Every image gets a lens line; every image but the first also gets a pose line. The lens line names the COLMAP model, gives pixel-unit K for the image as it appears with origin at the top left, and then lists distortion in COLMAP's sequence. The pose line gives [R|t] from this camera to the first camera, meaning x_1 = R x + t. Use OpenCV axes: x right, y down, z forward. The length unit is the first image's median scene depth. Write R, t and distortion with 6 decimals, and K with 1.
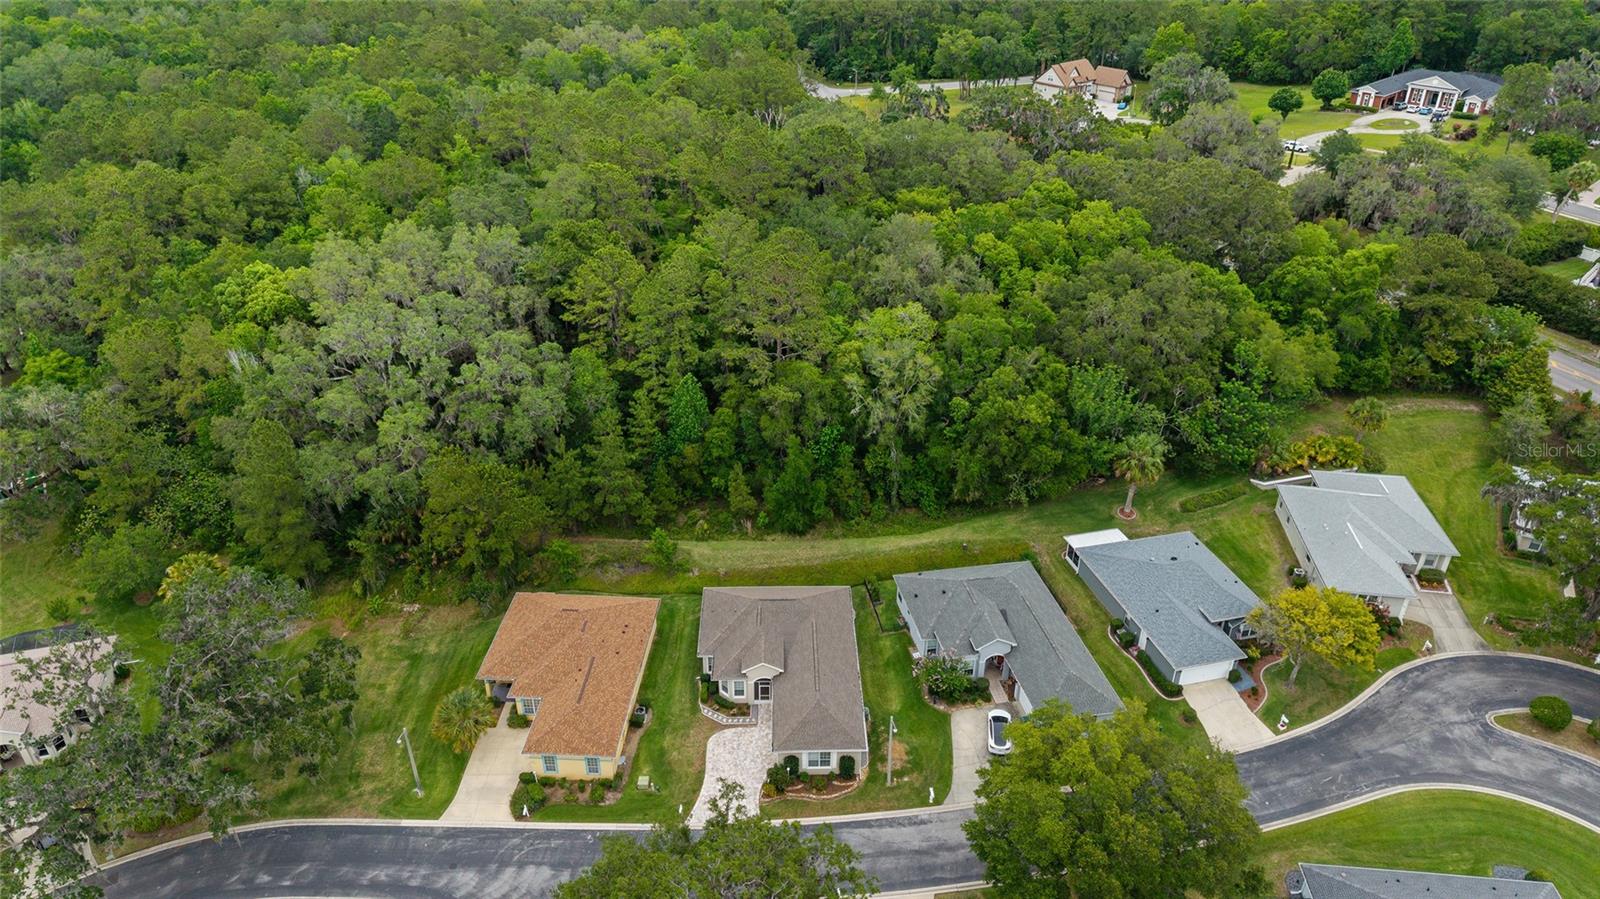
lens RADIAL K [[1063.2, 0, 801.6], [0, 1063.2, 452.2], [0, 0, 1]] dist [0.038558, -0.049317]
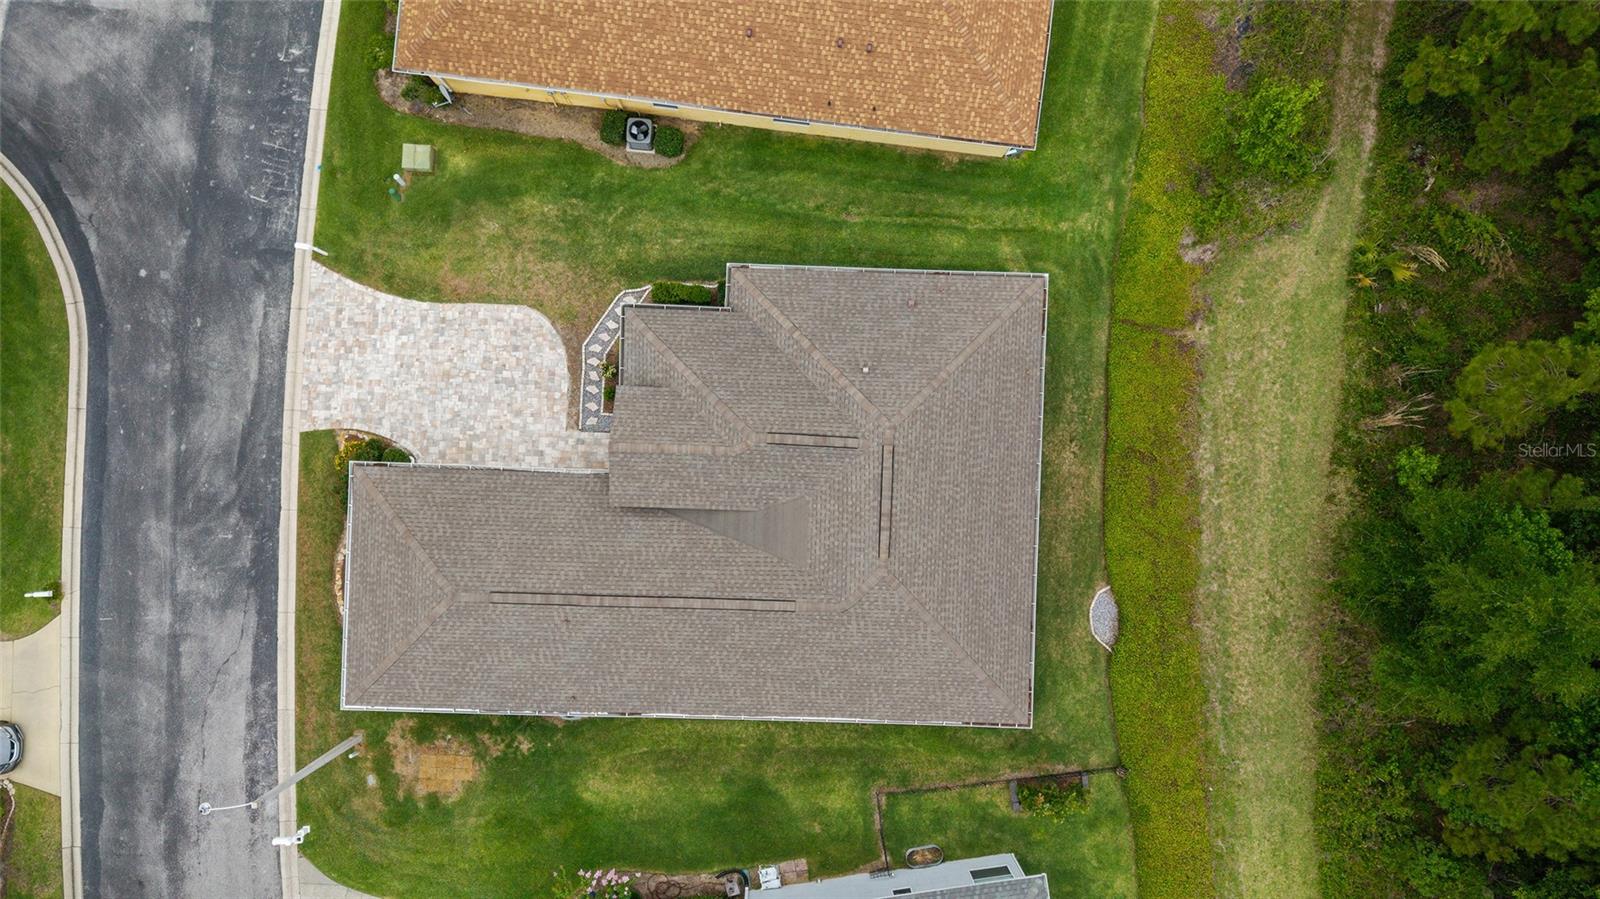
lens RADIAL K [[1070.2, 0, 800.0], [0, 1070.2, 449.5], [0, 0, 1]] dist [0.017472, -0.012598]
pose [[-0.057839, 0.998314, -0.004876, -0.036946], [-0.508041, -0.025229, 0.860963, -0.129548], [0.859388, 0.052275, 0.508644, 0.861875]]
